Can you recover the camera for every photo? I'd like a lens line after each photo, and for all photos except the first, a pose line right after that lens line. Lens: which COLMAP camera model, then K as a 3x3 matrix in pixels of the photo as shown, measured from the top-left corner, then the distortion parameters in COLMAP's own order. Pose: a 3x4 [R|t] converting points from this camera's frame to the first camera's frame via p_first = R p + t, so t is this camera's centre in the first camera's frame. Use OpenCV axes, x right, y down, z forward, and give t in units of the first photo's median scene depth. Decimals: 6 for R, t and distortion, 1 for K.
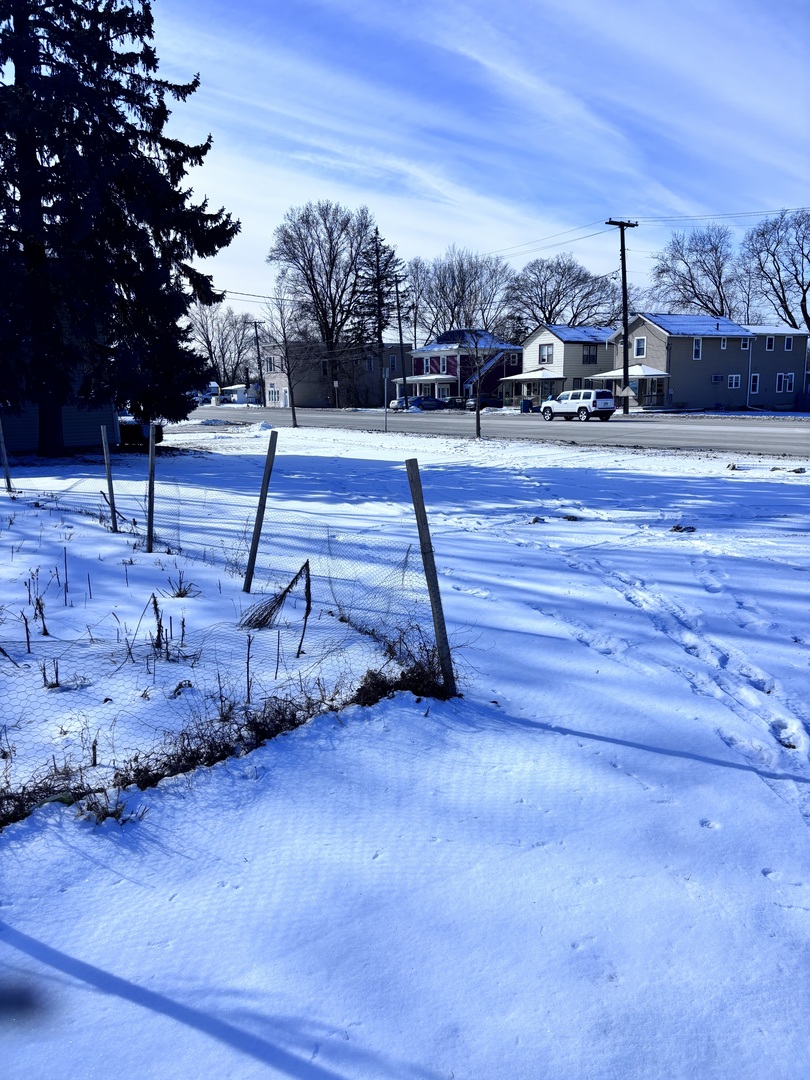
lens RADIAL K [[806.5, 0, 398.6], [0, 806.5, 541.6], [0, 0, 1]] dist [0.047677, -0.053619]
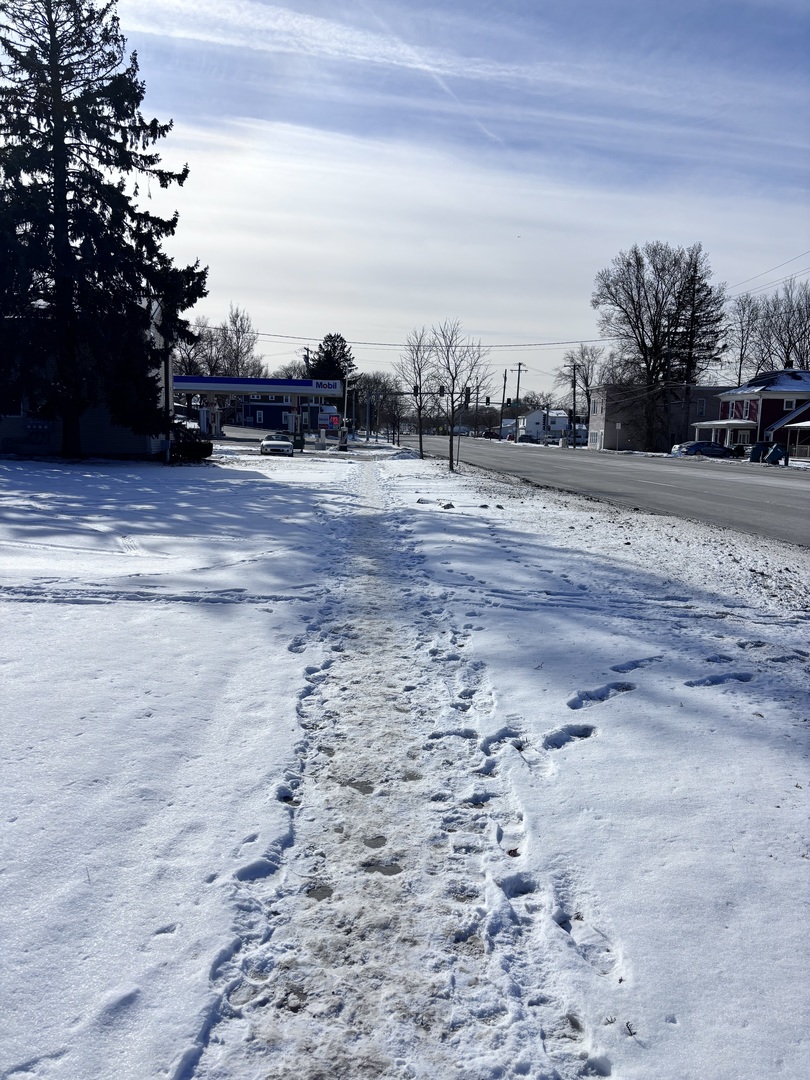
lens RADIAL K [[806.5, 0, 405.6], [0, 806.5, 534.4], [0, 0, 1]] dist [0.047677, -0.053619]
pose [[0.839115, 0.106785, -0.533369, 0.766910], [-0.140502, 0.989816, -0.022873, -0.023543], [0.525495, 0.094133, 0.845573, 0.162369]]
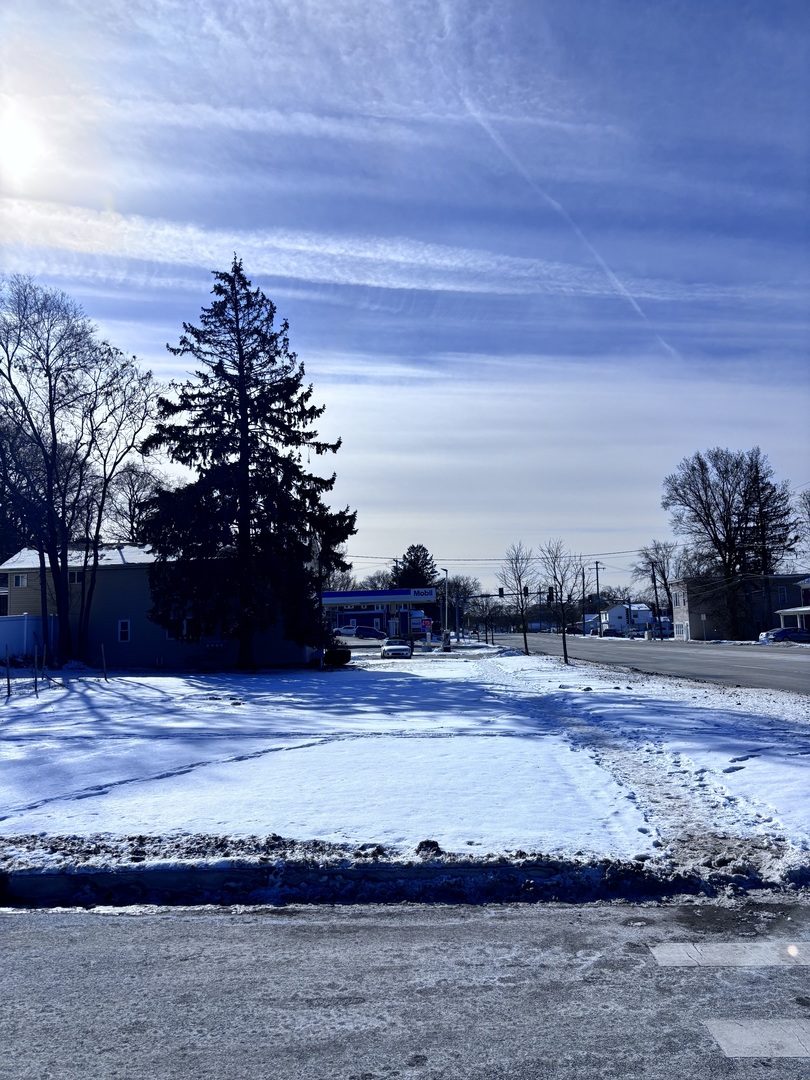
lens RADIAL K [[806.5, 0, 397.0], [0, 806.5, 546.3], [0, 0, 1]] dist [0.047677, -0.053619]
pose [[0.781679, -0.068725, -0.619883, 0.833180], [-0.105280, 0.965108, -0.239757, 0.018602], [0.614731, 0.252674, 0.747169, -0.093312]]
